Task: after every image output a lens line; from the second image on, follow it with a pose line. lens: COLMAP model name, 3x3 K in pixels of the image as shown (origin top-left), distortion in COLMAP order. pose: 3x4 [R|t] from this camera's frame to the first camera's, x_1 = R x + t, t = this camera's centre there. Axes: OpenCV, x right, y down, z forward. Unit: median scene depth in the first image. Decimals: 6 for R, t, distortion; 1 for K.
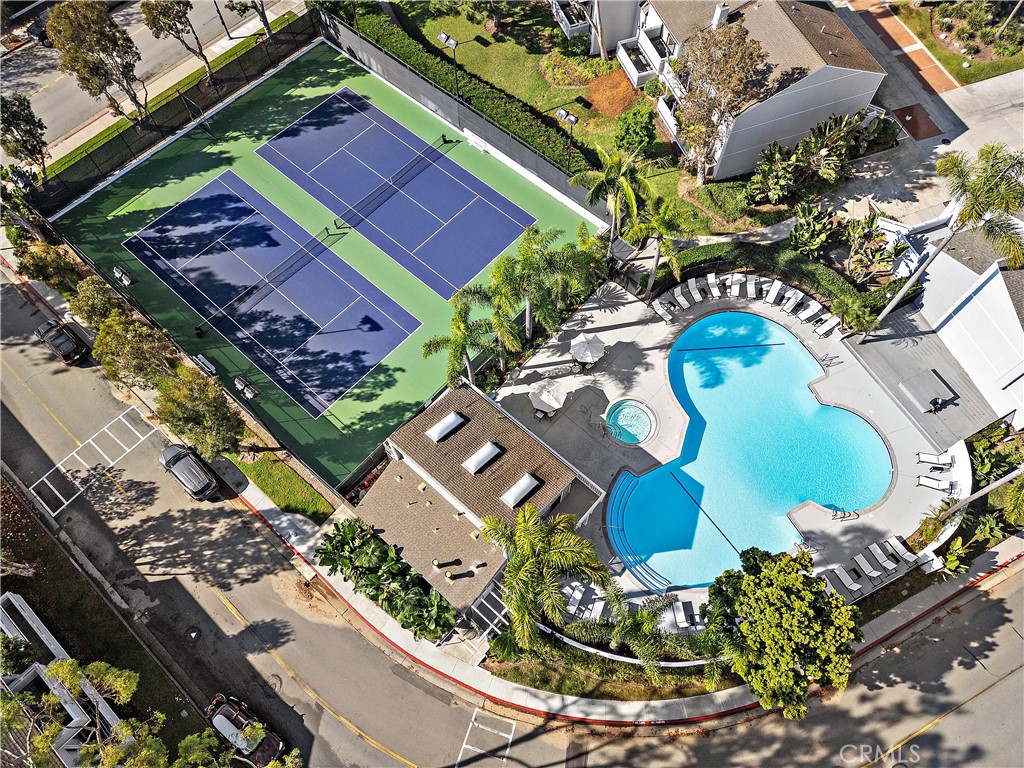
lens RADIAL K [[714.5, 0, 510.1], [0, 714.5, 376.2], [0, 0, 1]] dist [0.062741, -0.049039]
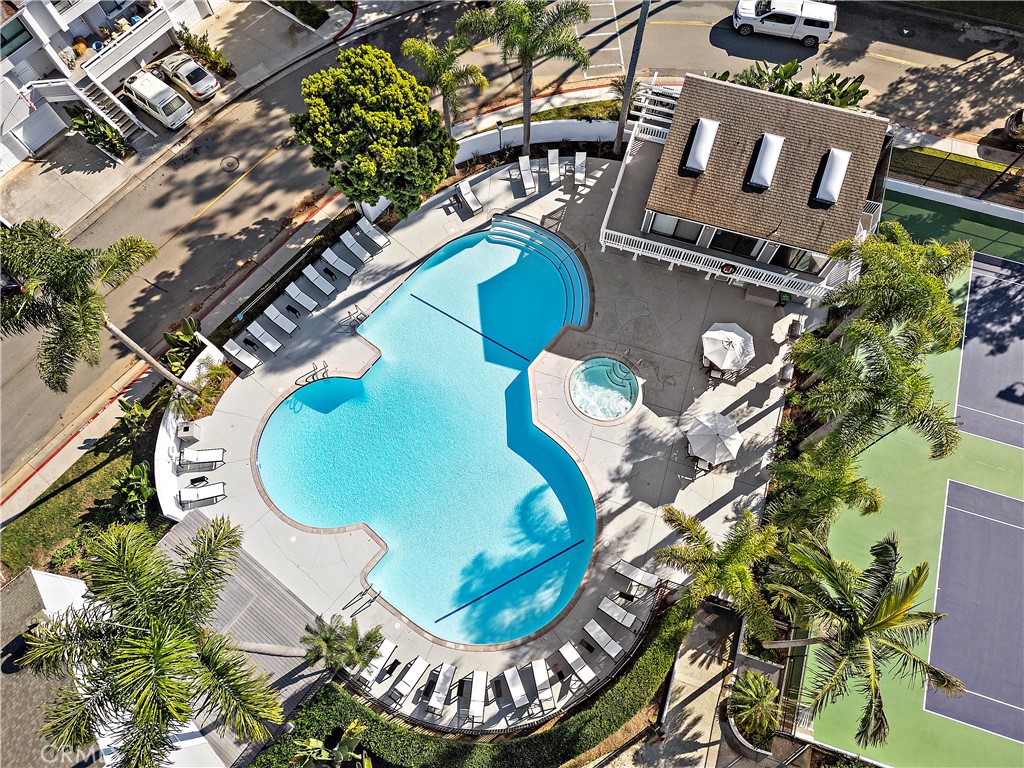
lens RADIAL K [[714.5, 0, 517.4], [0, 714.5, 386.7], [0, 0, 1]] dist [0.062741, -0.049039]
pose [[-0.910855, 0.389588, -0.136251, 0.326580], [-0.361482, -0.593719, 0.718908, -0.397142], [0.199183, 0.704073, 0.681621, 0.460347]]
